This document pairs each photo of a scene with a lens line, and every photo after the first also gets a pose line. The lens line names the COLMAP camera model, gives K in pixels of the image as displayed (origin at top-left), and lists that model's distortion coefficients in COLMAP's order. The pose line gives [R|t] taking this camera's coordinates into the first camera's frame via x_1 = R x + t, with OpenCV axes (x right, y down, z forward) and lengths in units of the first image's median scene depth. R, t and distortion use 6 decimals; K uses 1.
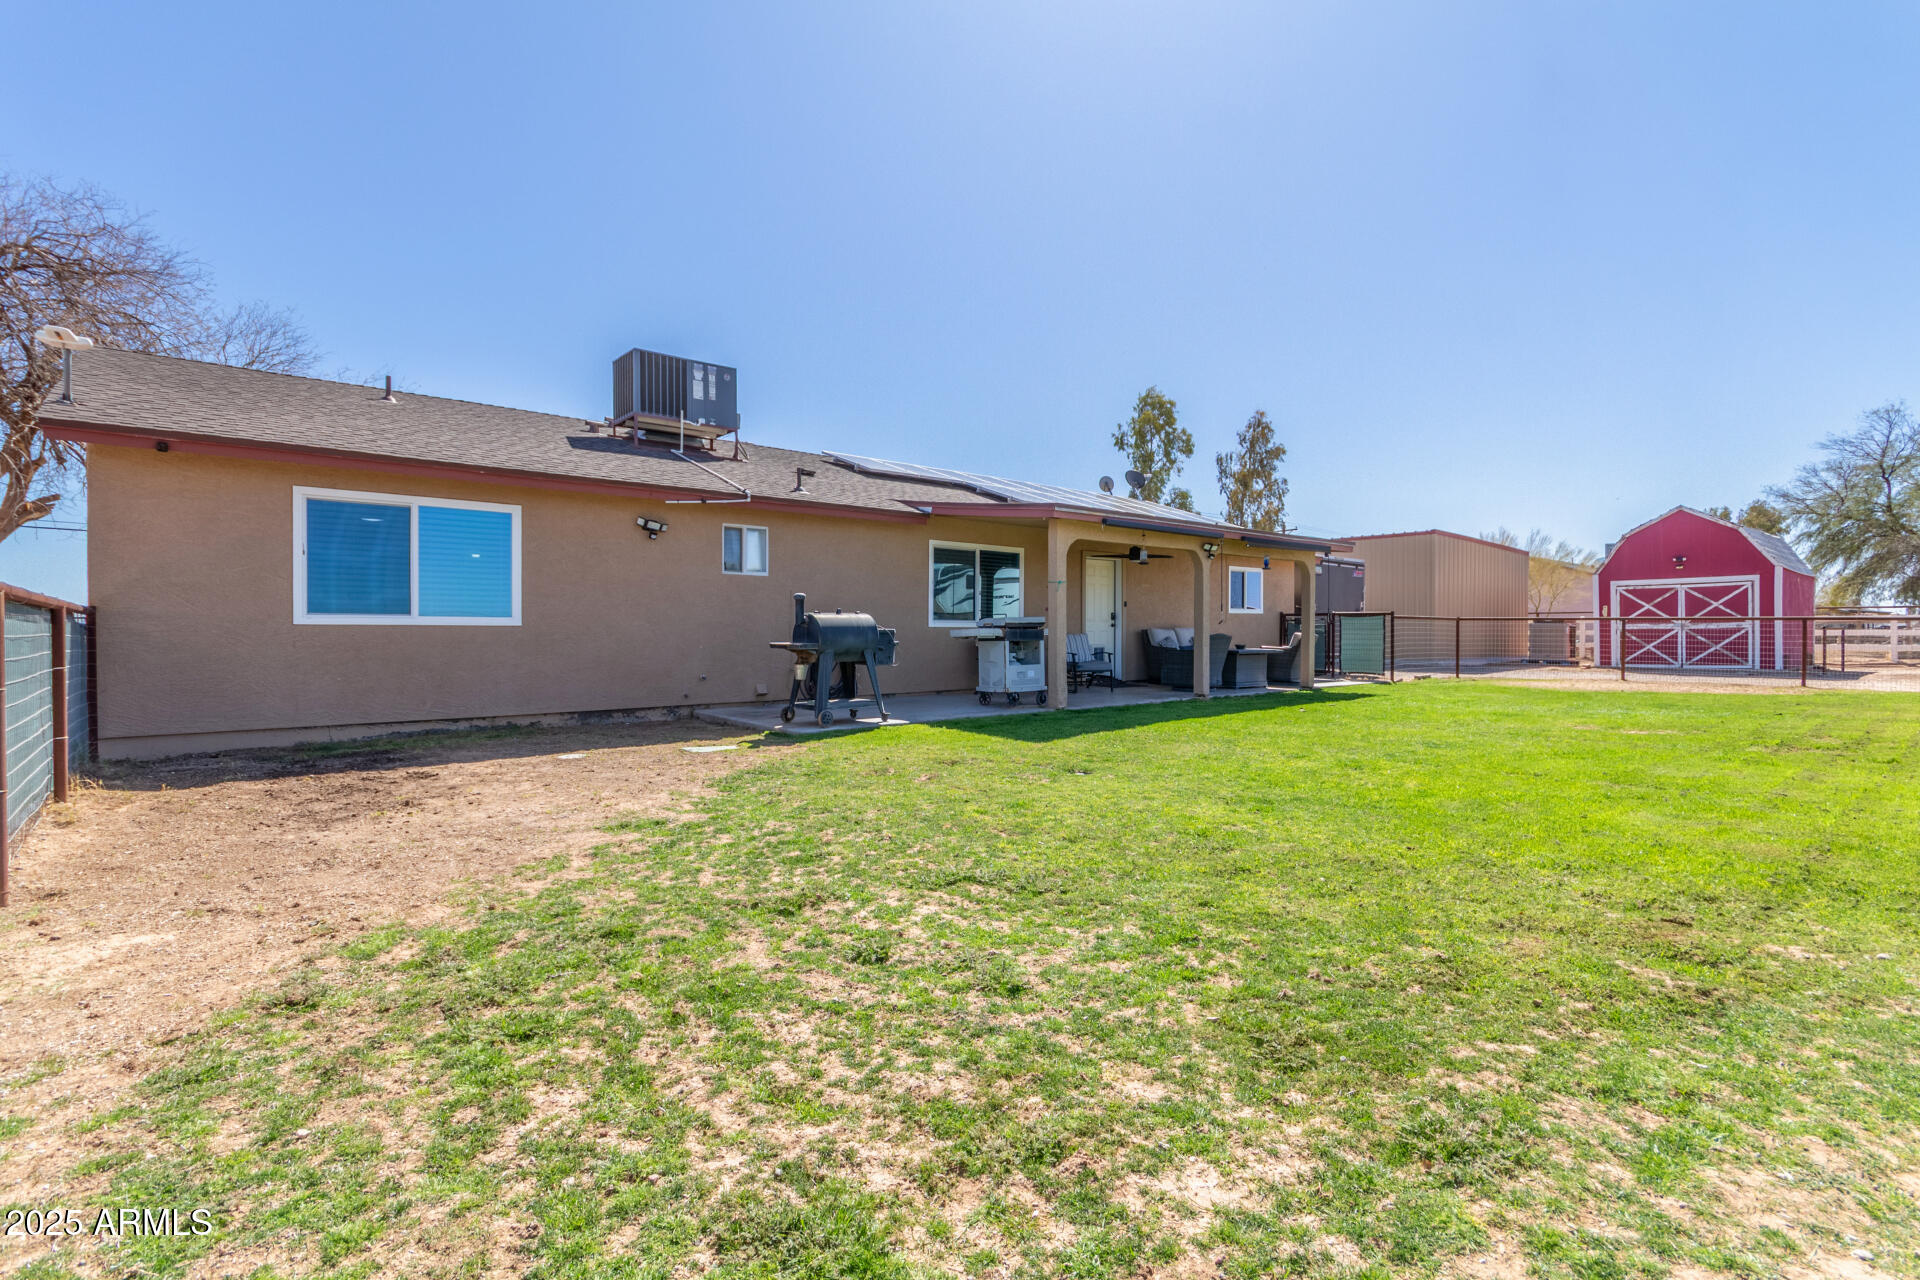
lens RADIAL K [[901.6, 0, 960.0], [0, 901.6, 640.0], [0, 0, 1]] dist [0.001352, -0.000412]
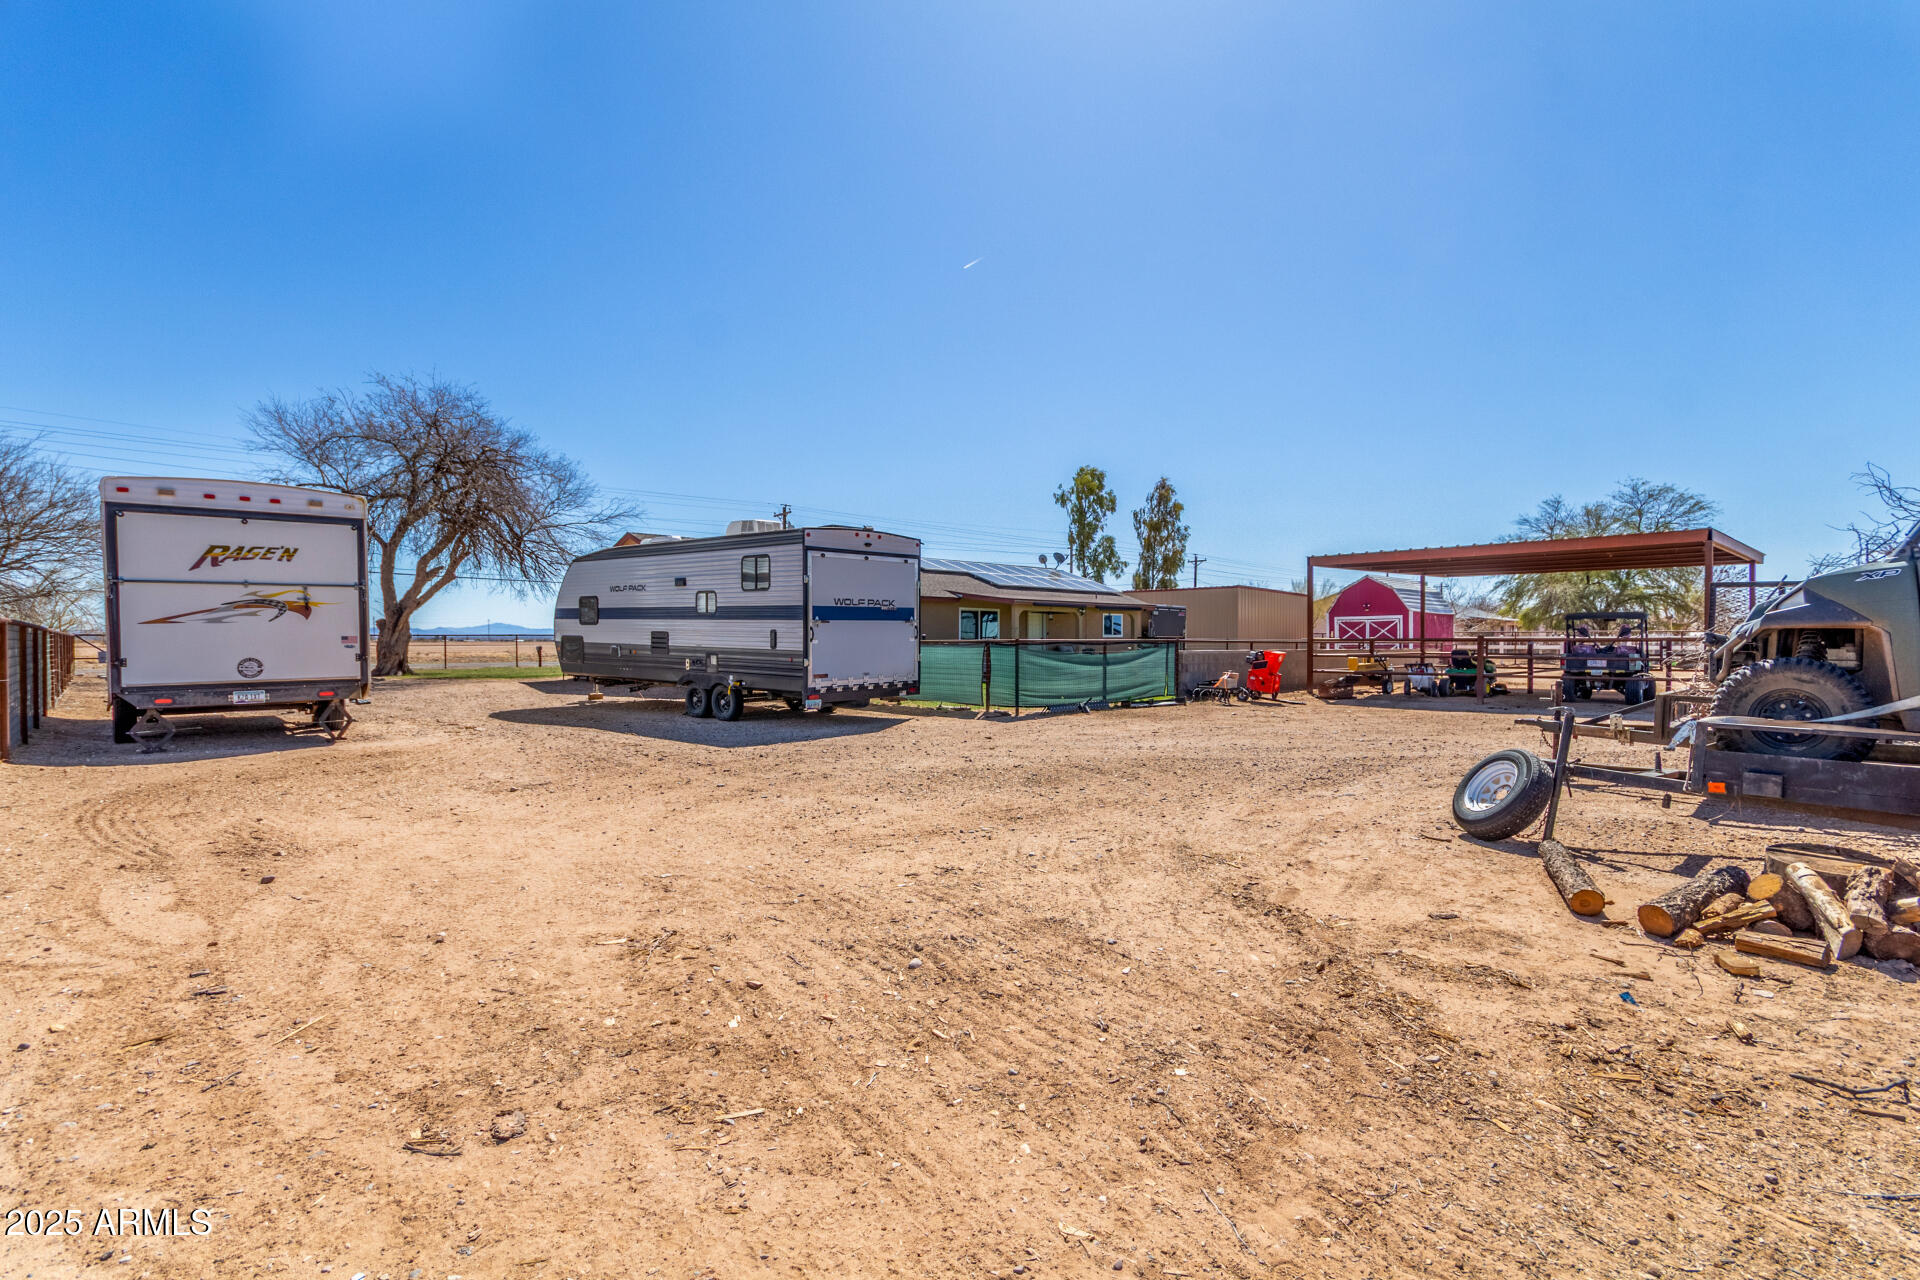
lens RADIAL K [[901.6, 0, 960.0], [0, 901.6, 640.0], [0, 0, 1]] dist [0.001352, -0.000412]
pose [[0.998875, 0.005212, 0.047138, -0.156342], [-0.005030, 0.999979, -0.003992, -0.022176], [-0.047157, 0.003750, 0.998880, -1.433378]]
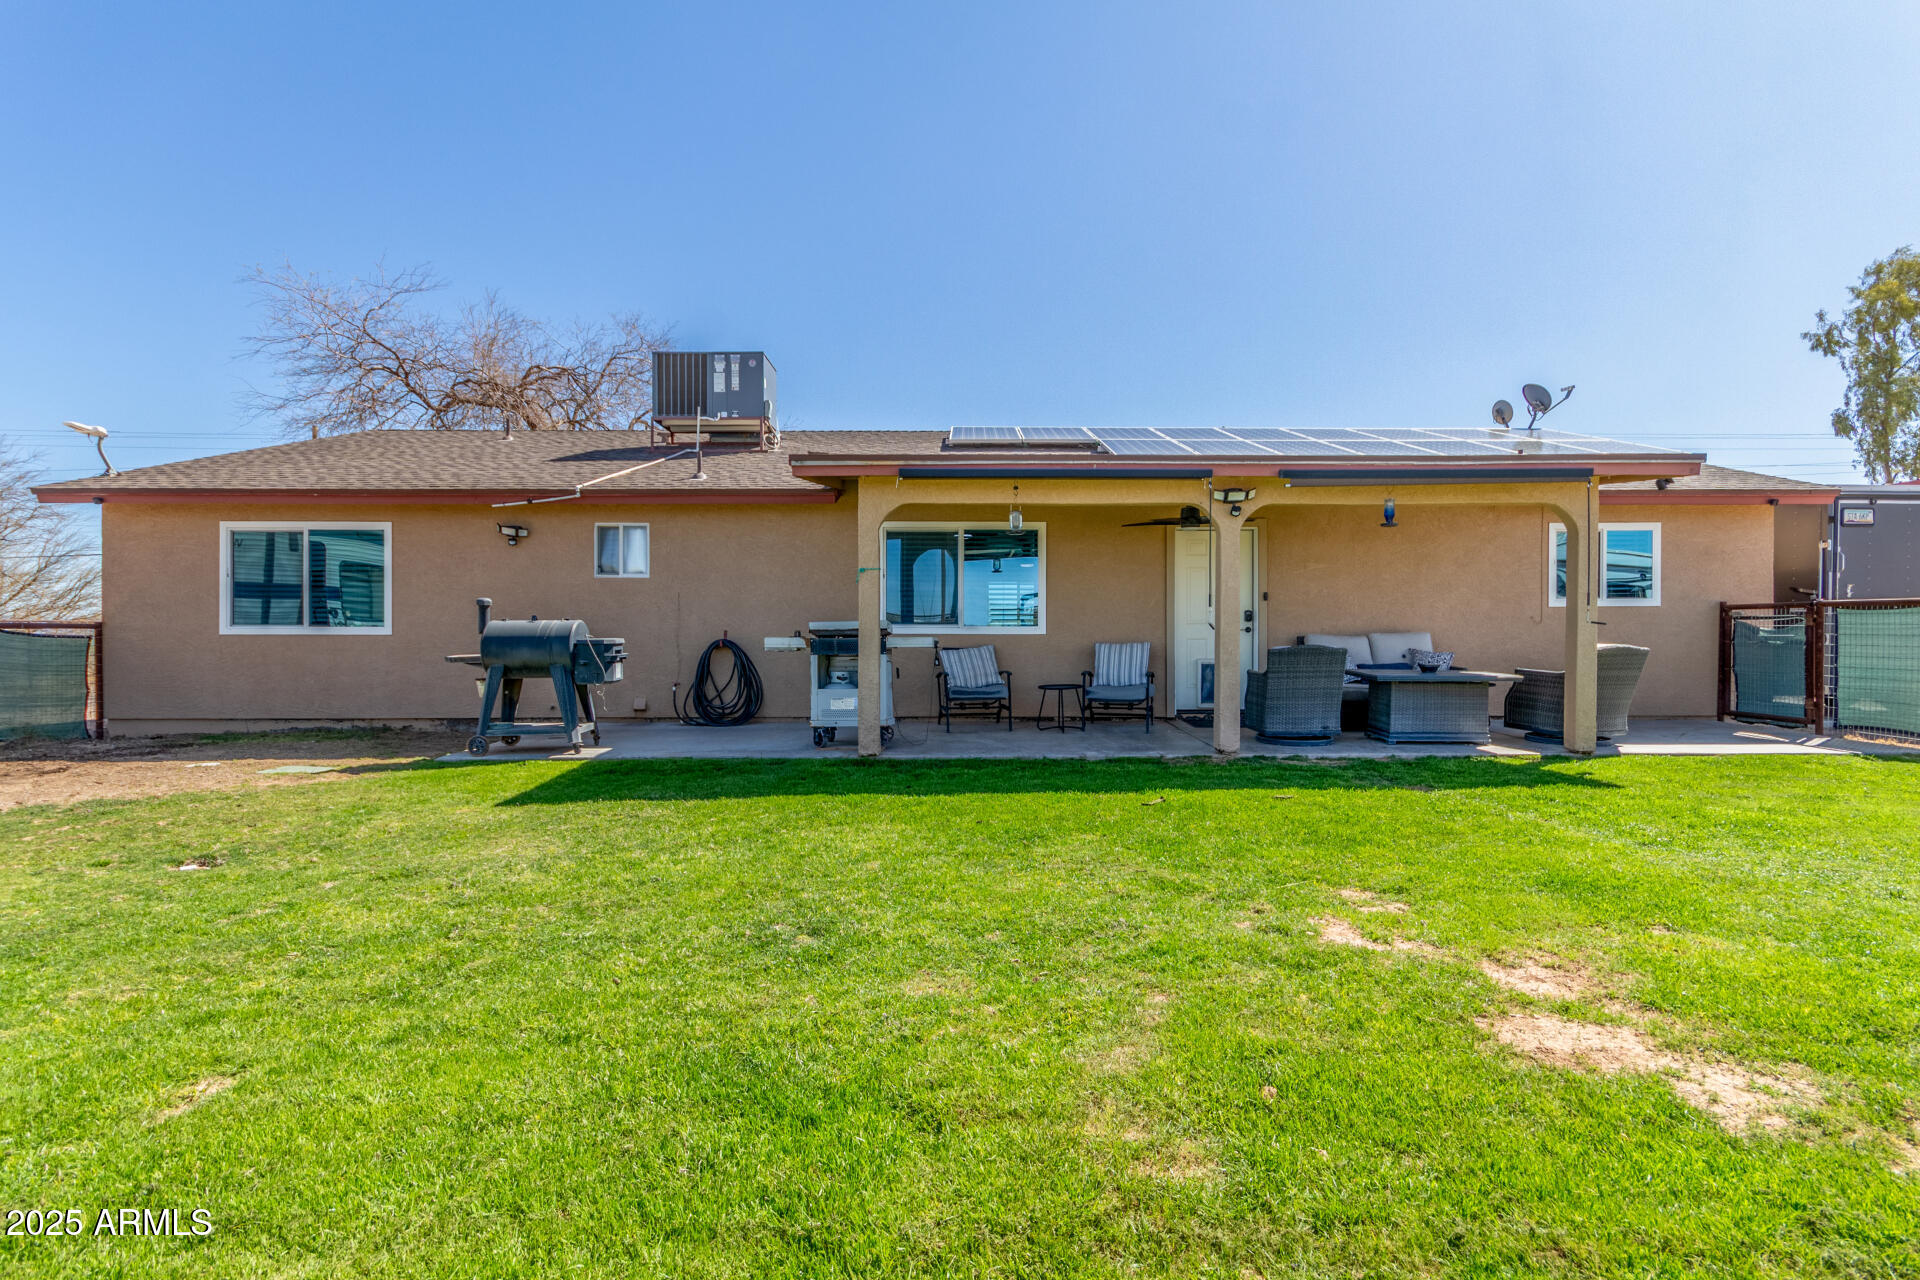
lens RADIAL K [[901.6, 0, 960.0], [0, 901.6, 640.0], [0, 0, 1]] dist [0.001352, -0.000412]
pose [[0.770843, 0.005519, -0.637001, 0.485456], [-0.004772, 0.999984, 0.002889, -0.010989], [0.637007, 0.000813, 0.770857, 0.414333]]
